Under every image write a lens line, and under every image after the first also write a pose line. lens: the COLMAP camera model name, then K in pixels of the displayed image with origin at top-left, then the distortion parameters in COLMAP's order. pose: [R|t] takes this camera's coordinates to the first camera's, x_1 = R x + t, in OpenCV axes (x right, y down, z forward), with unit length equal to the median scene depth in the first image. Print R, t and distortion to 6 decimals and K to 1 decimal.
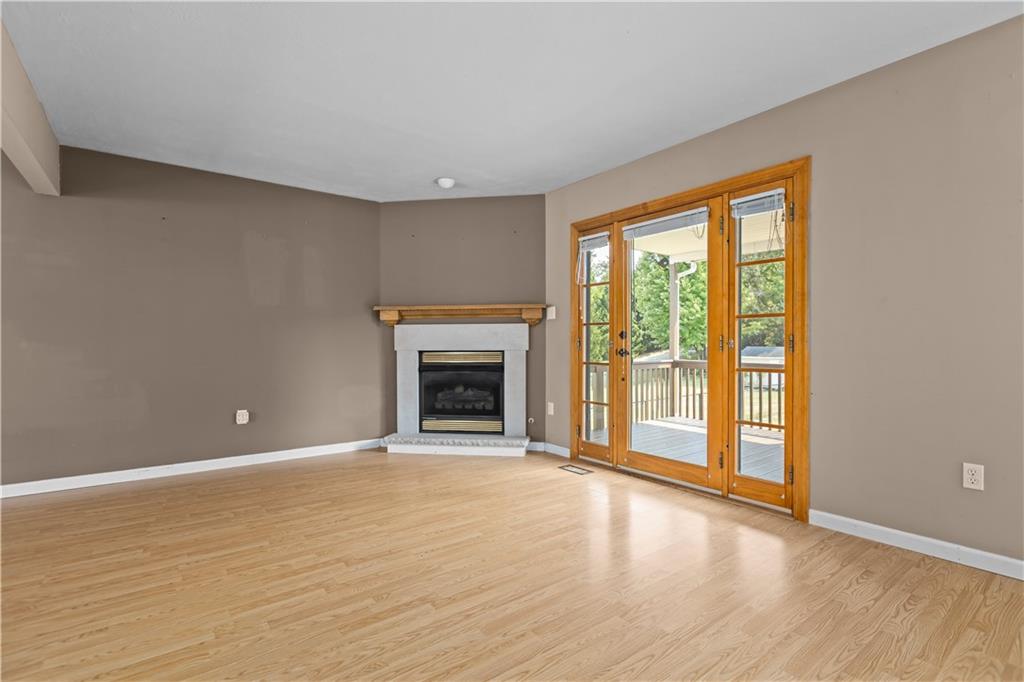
lens RADIAL K [[485.8, 0, 512.6], [0, 485.8, 345.0], [0, 0, 1]] dist [-0.013196, -0.000020]
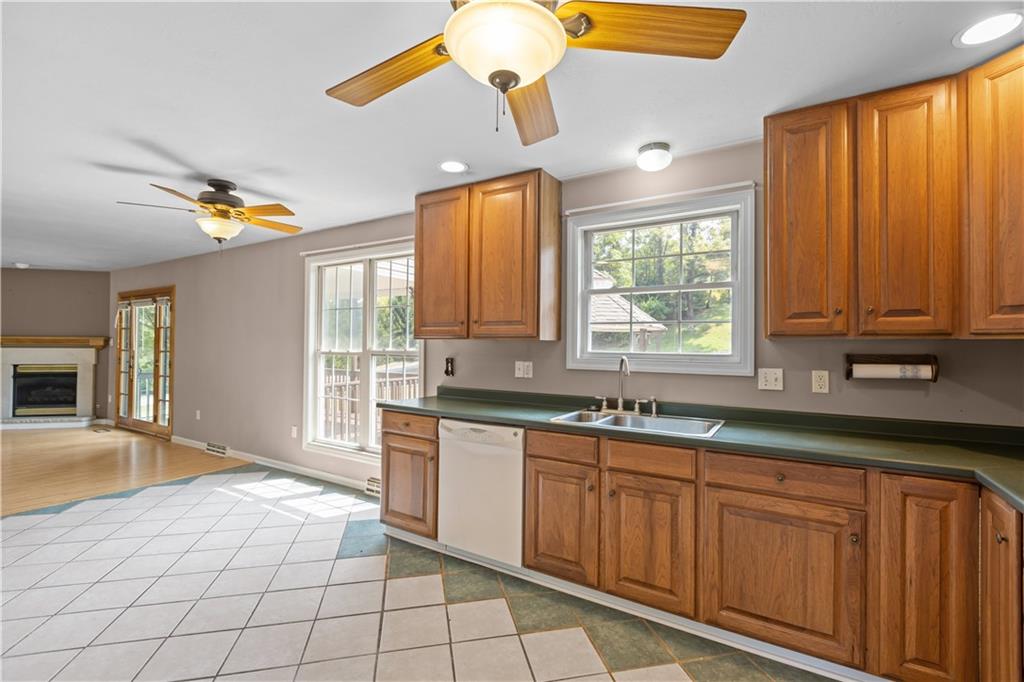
lens RADIAL K [[458.8, 0, 514.4], [0, 458.8, 337.6], [0, 0, 1]] dist [-0.001130, -0.000068]
pose [[0.931687, 0.015444, 0.362933, 0.802311], [-0.009348, 0.999784, -0.018547, -0.064995], [-0.363141, 0.013887, 0.931631, -0.997662]]
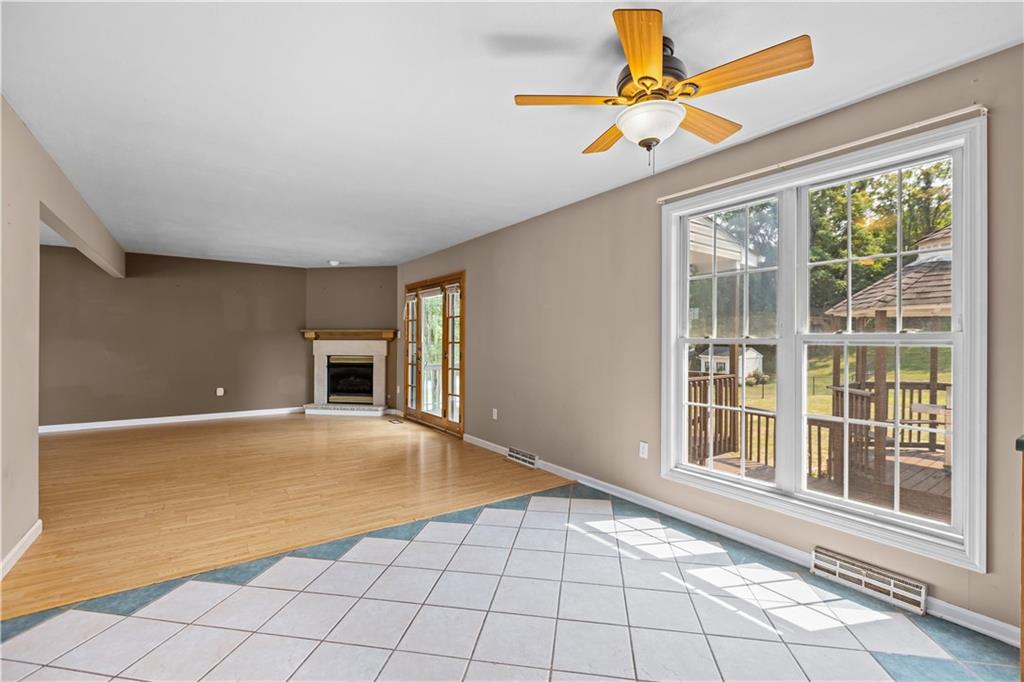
lens RADIAL K [[458.8, 0, 514.4], [0, 458.8, 337.6], [0, 0, 1]] dist [-0.001130, -0.000068]
pose [[0.999434, 0.006596, -0.032978, 0.539289], [-0.006872, 0.999942, -0.008277, -0.043843], [0.032922, 0.008499, 0.999422, -0.618860]]
